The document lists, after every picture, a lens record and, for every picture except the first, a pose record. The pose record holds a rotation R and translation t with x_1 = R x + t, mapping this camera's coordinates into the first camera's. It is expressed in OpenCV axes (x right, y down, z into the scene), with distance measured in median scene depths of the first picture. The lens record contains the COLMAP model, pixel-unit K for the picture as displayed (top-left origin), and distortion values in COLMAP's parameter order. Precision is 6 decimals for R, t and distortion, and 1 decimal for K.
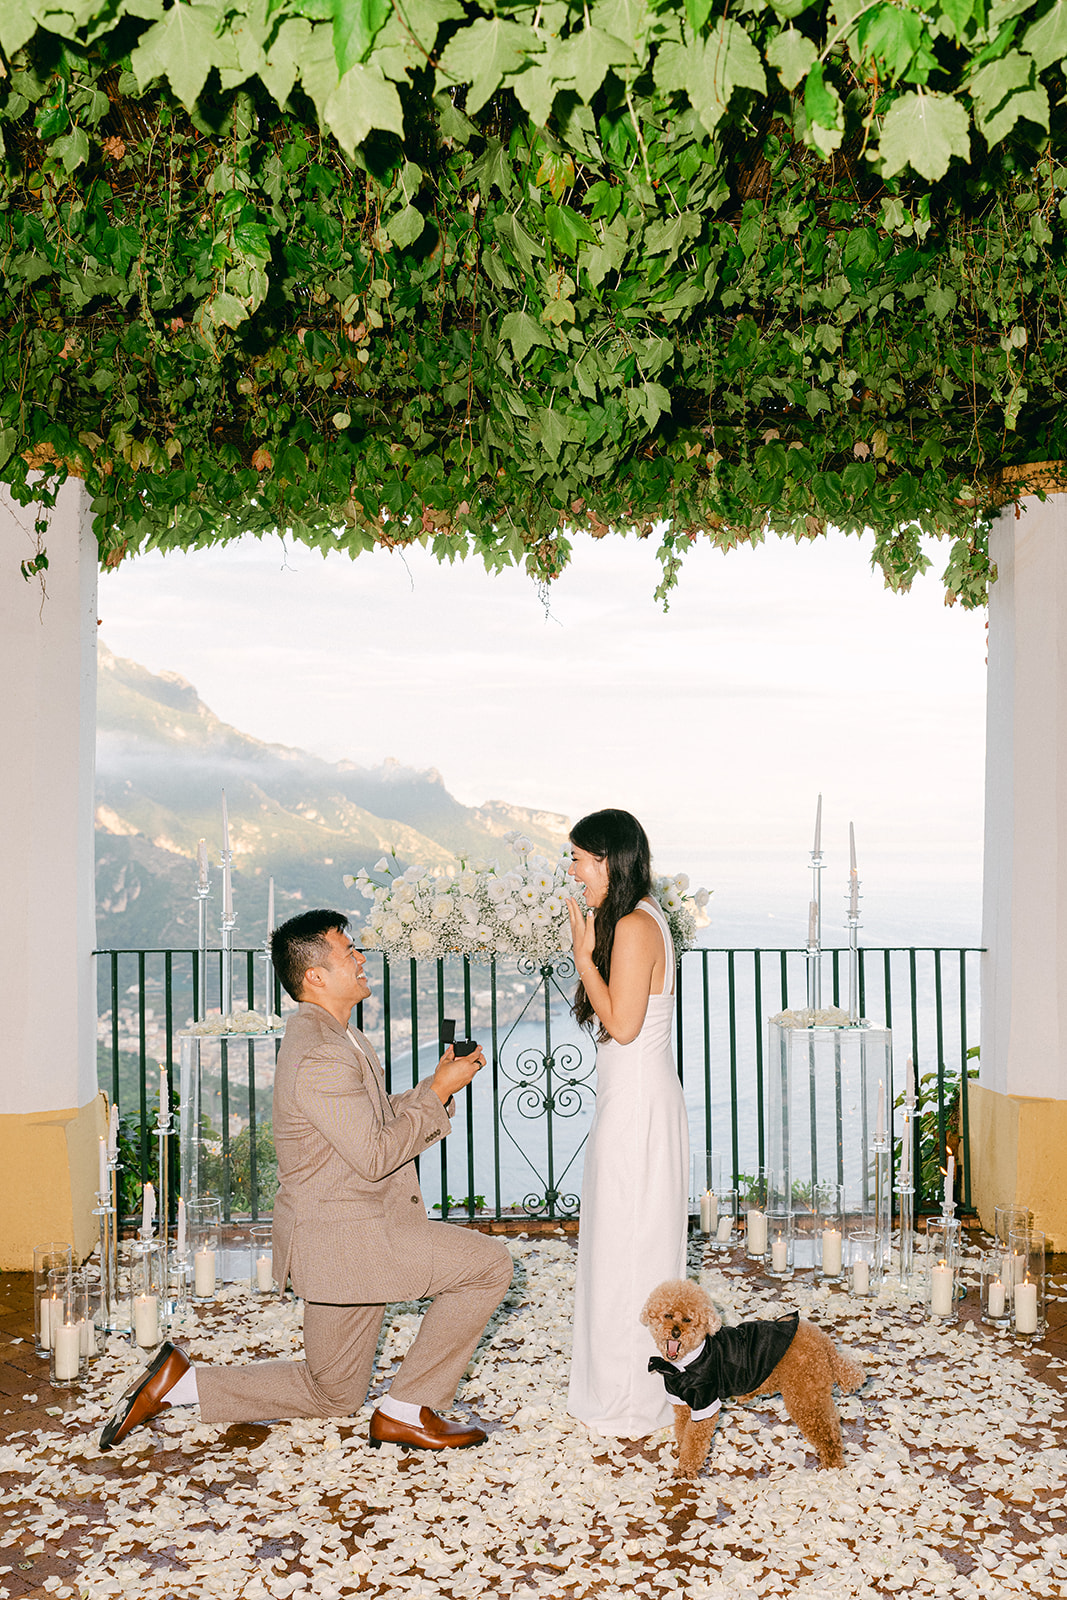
lens RADIAL K [[1627.7, 0, 557.3], [0, 1627.7, 815.9], [0, 0, 1]] dist [0.011370, 0.000000]
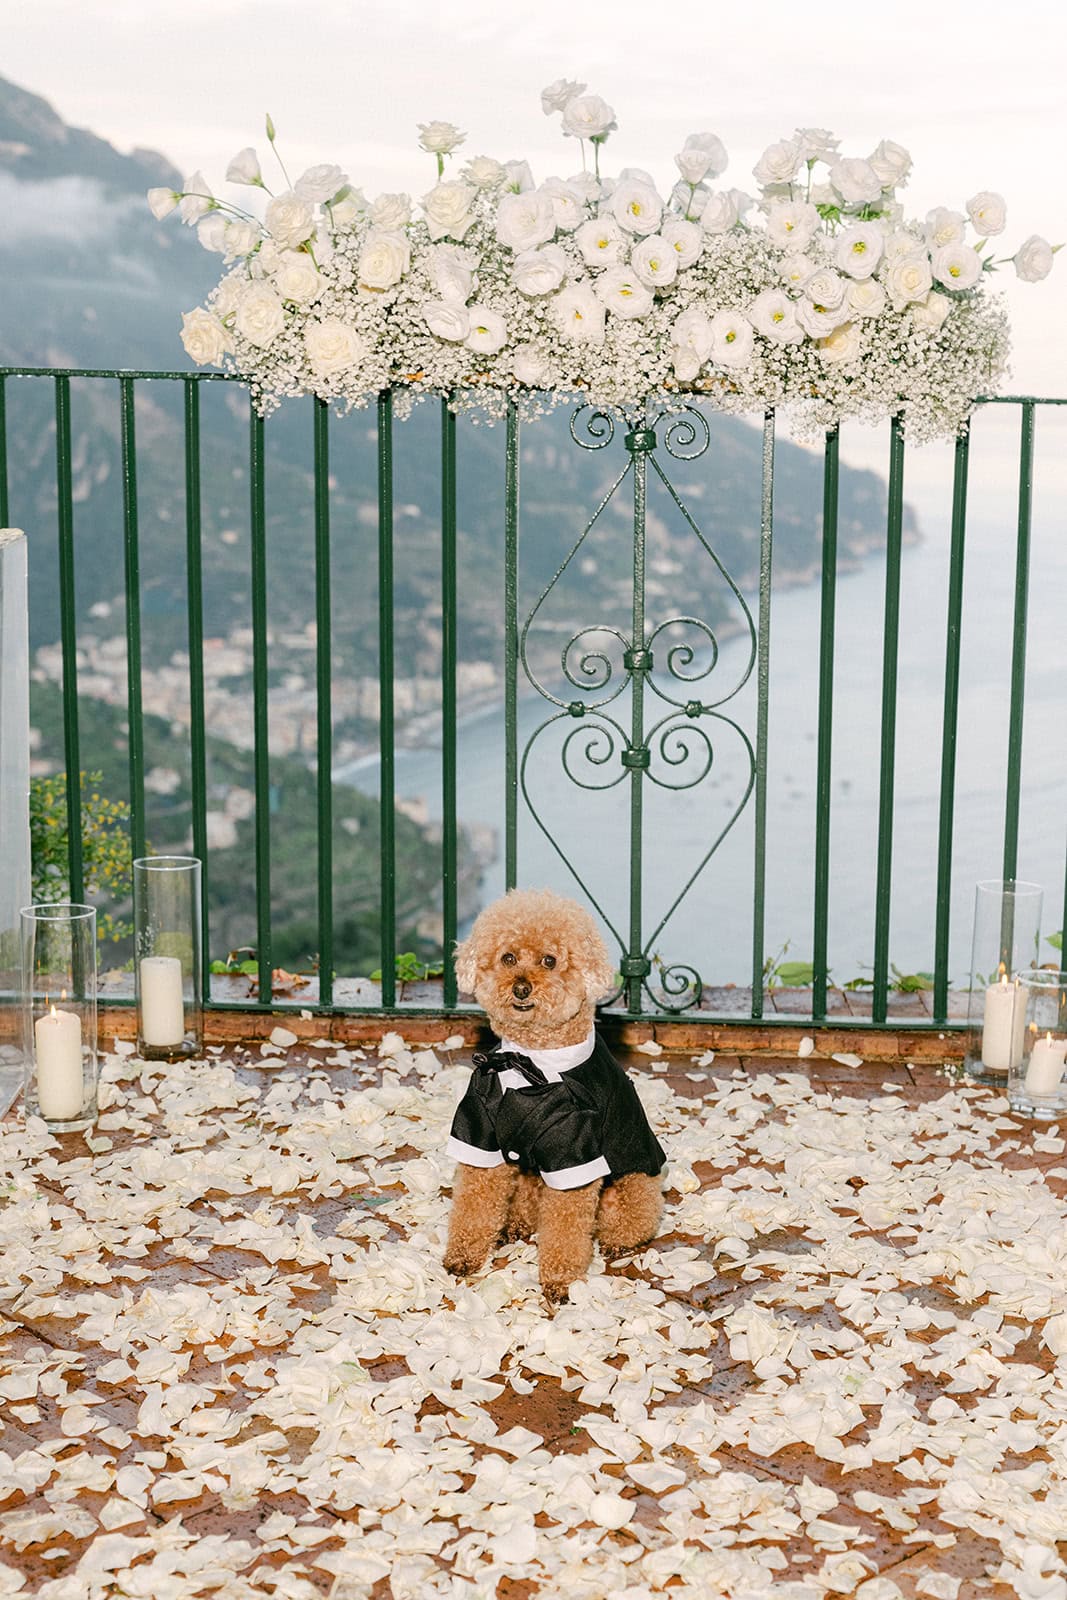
lens RADIAL K [[2320.4, 0, 534.7], [0, 2320.4, 802.1], [0, 0, 1]] dist [0.032509, 0.000000]
pose [[0.997052, 0.035713, -0.067910, 0.010998], [-0.022880, 0.983192, 0.181134, 0.086340], [0.073238, -0.179046, 0.981111, 0.437671]]
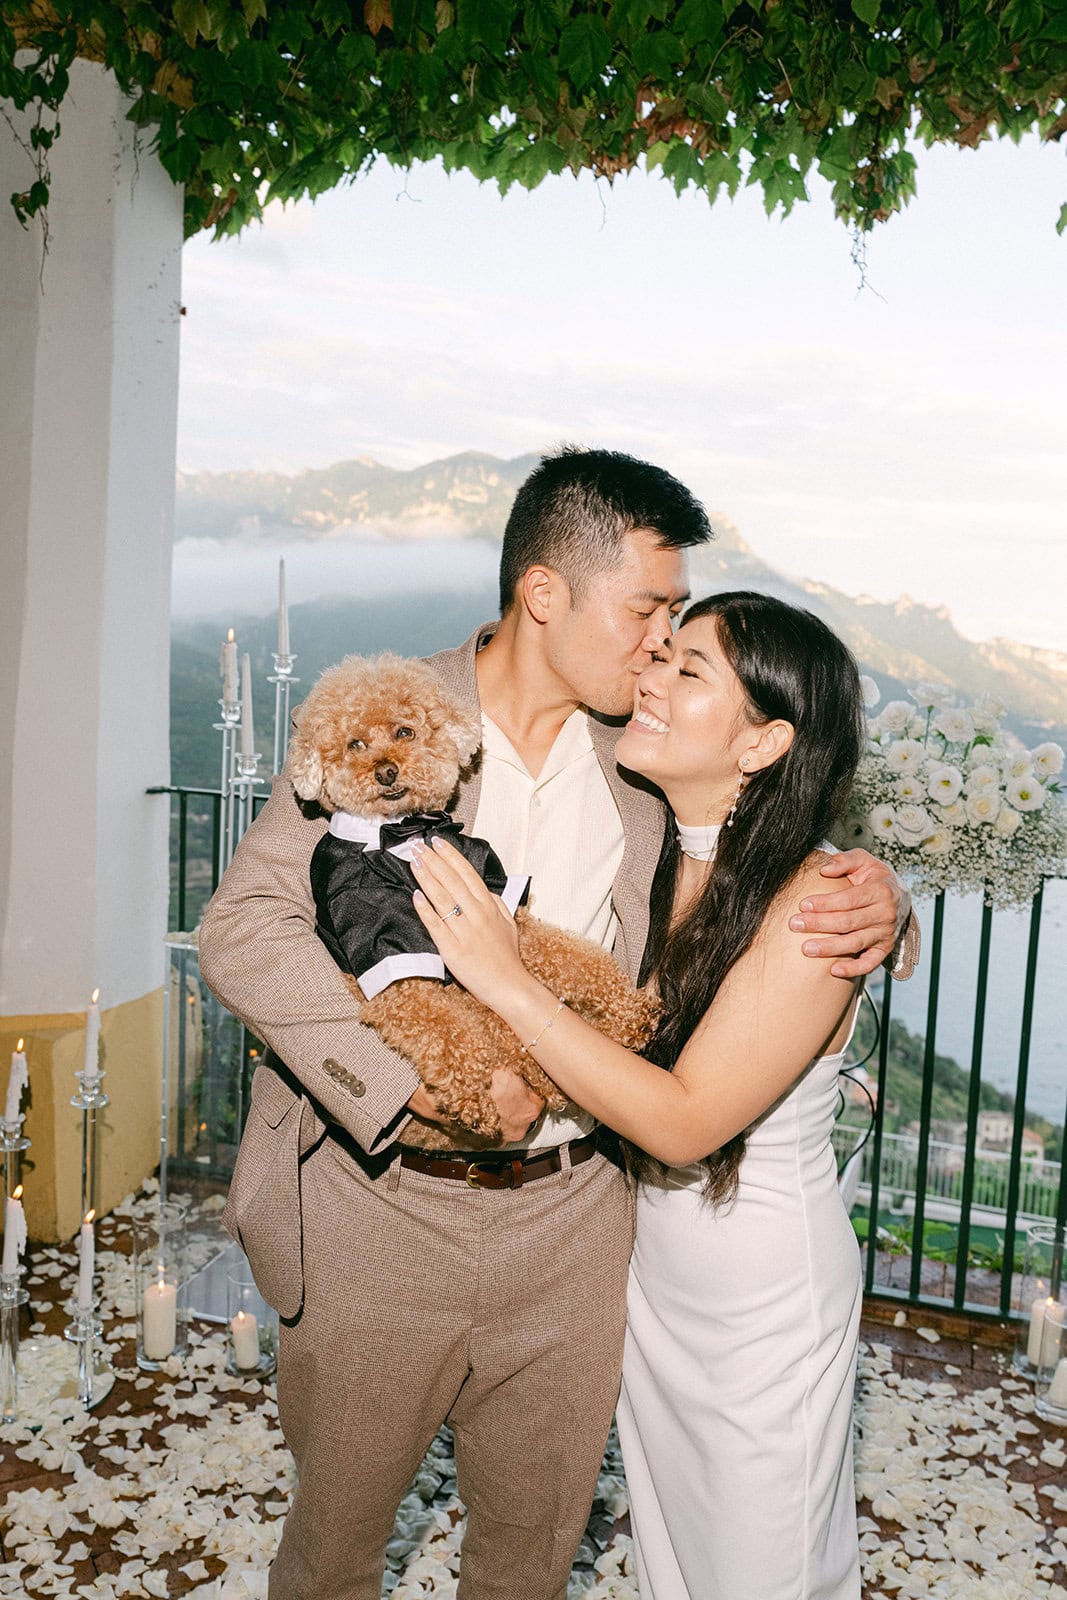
lens RADIAL K [[1375.9, 0, 536.5], [0, 1375.9, 799.5], [0, 0, 1]] dist [-0.000772, -0.018624]
pose [[0.933937, 0.090293, -0.345845, 0.081233], [-0.049974, 0.991049, 0.123791, 0.006071], [0.353927, -0.098330, 0.930090, 0.537055]]
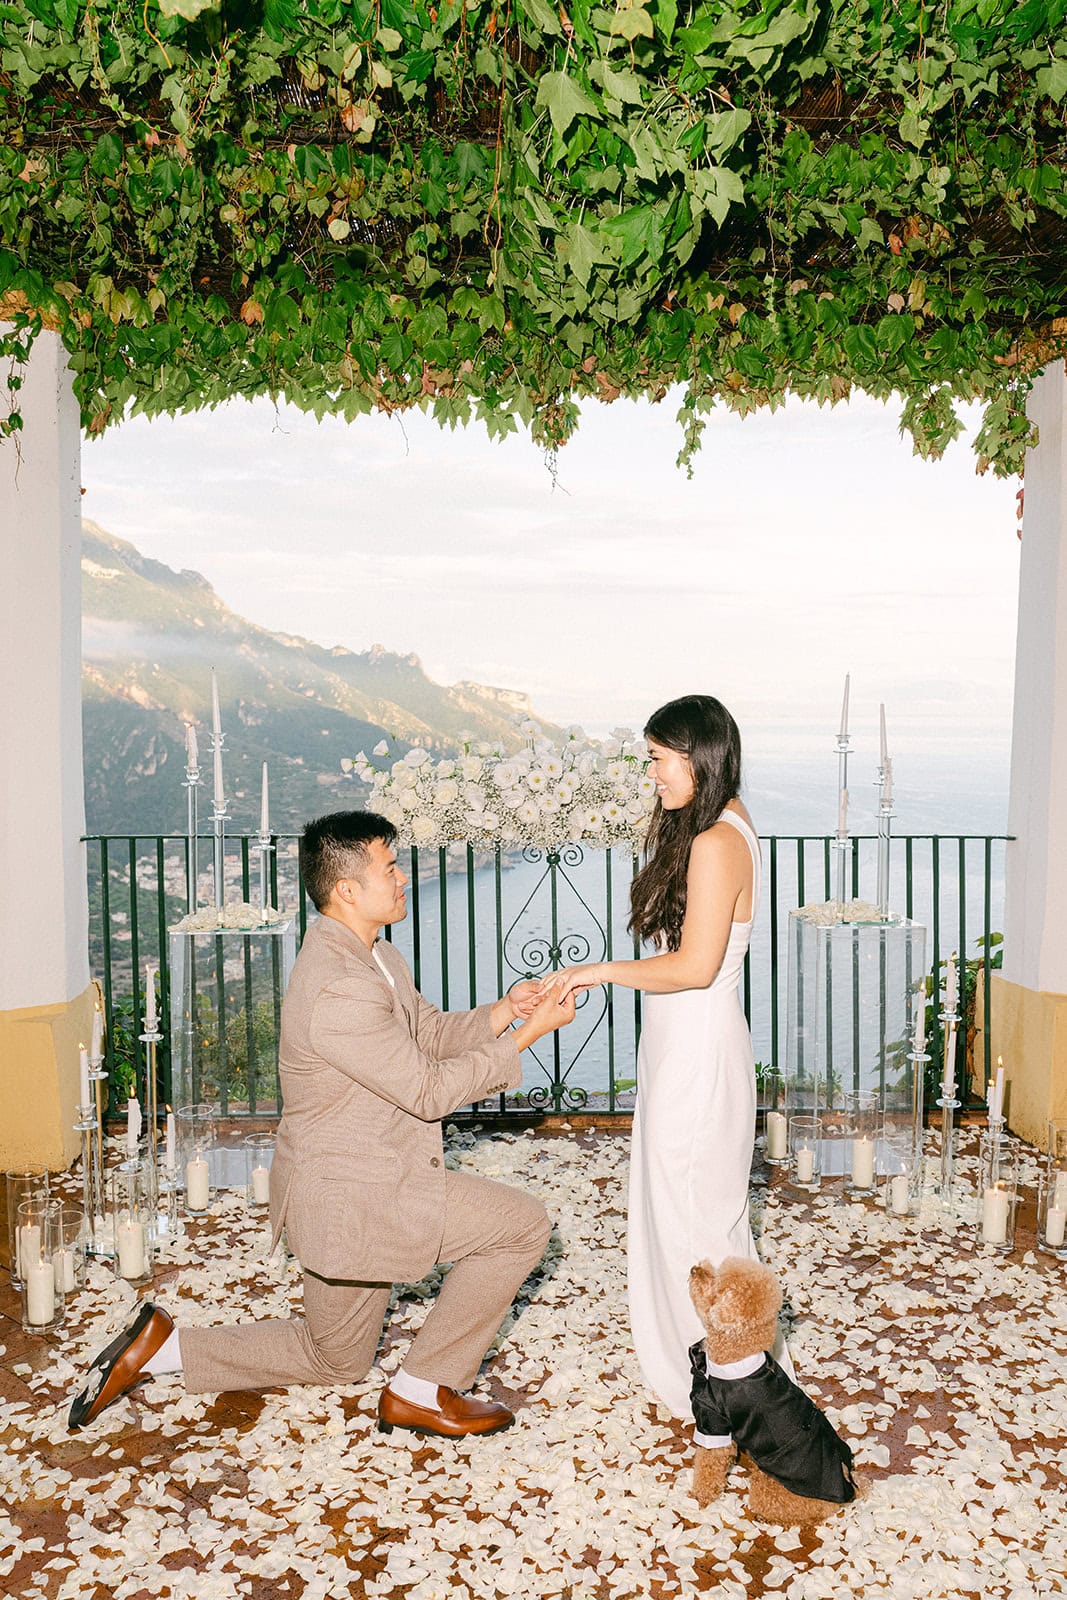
lens RADIAL K [[1375.9, 0, 493.7], [0, 1375.9, 782.1], [0, 0, 1]] dist [-0.000772, -0.018624]
pose [[0.999841, 0.002545, -0.017648, -0.030040], [-0.001412, 0.997955, 0.063911, -0.001698], [0.017774, -0.063876, 0.997800, 0.211925]]
